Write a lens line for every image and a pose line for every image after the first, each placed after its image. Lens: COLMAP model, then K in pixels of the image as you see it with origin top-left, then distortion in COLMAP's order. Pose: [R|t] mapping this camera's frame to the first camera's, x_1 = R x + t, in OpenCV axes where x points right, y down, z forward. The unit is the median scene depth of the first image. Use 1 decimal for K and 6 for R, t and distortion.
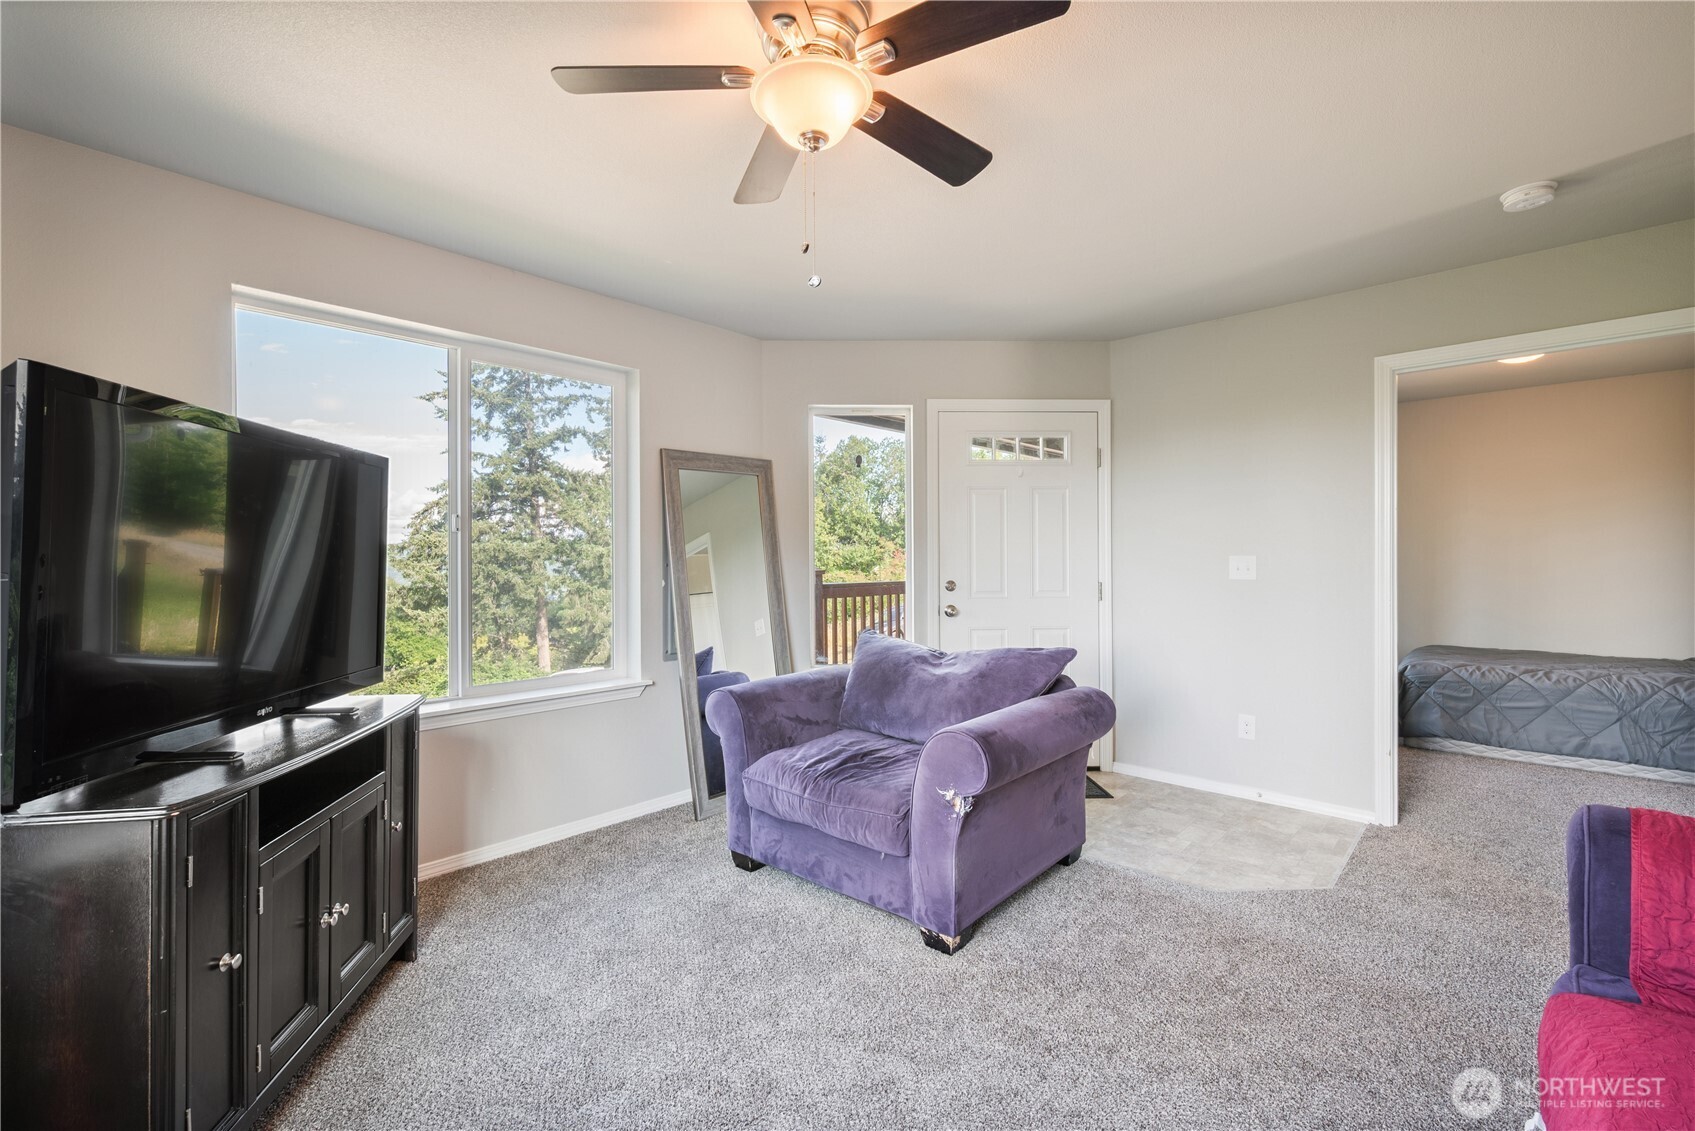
lens RADIAL K [[718.7, 0, 853.1], [0, 718.7, 556.5], [0, 0, 1]] dist [-0.000390, -0.000058]
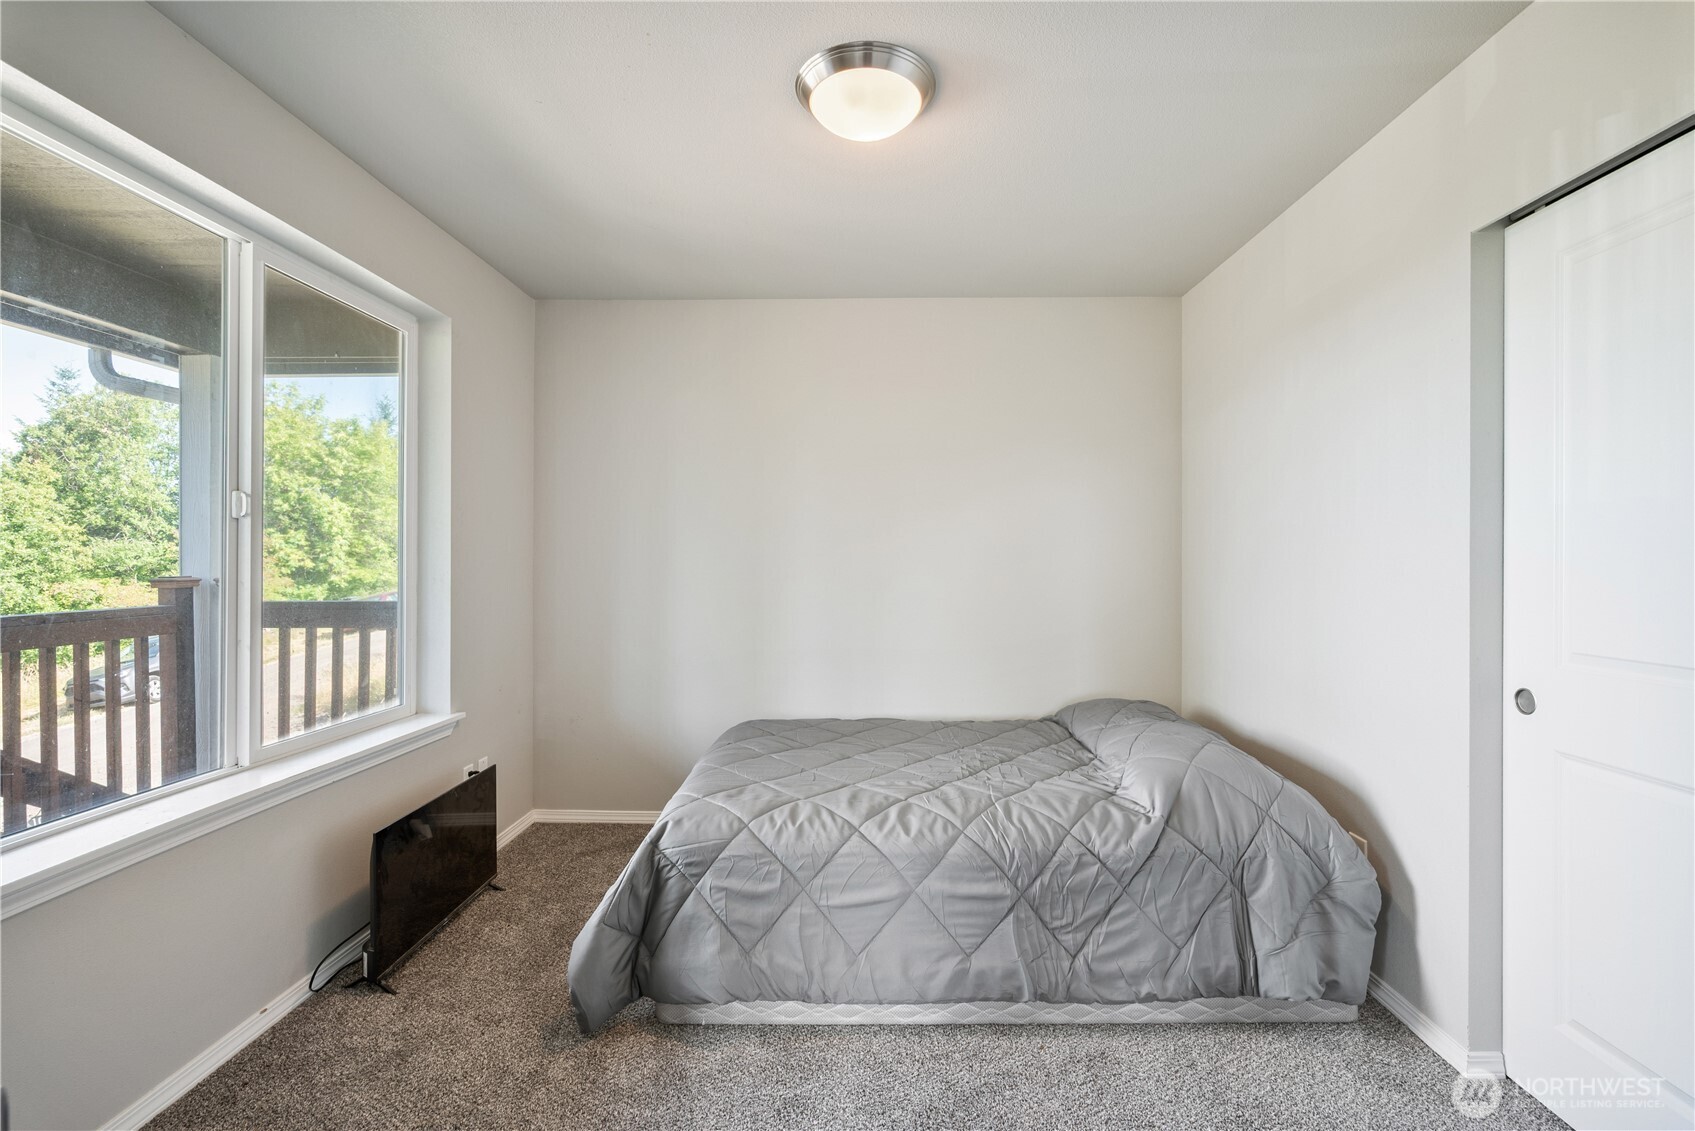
lens RADIAL K [[740.6, 0, 847.5], [0, 740.6, 565.5], [0, 0, 1]] dist [0.001354, 0.000281]
pose [[0.754186, 0.000663, 0.656661, 0.601892], [-0.005742, 0.999968, 0.005585, -0.003396], [-0.656636, -0.007983, 0.754165, 0.640280]]
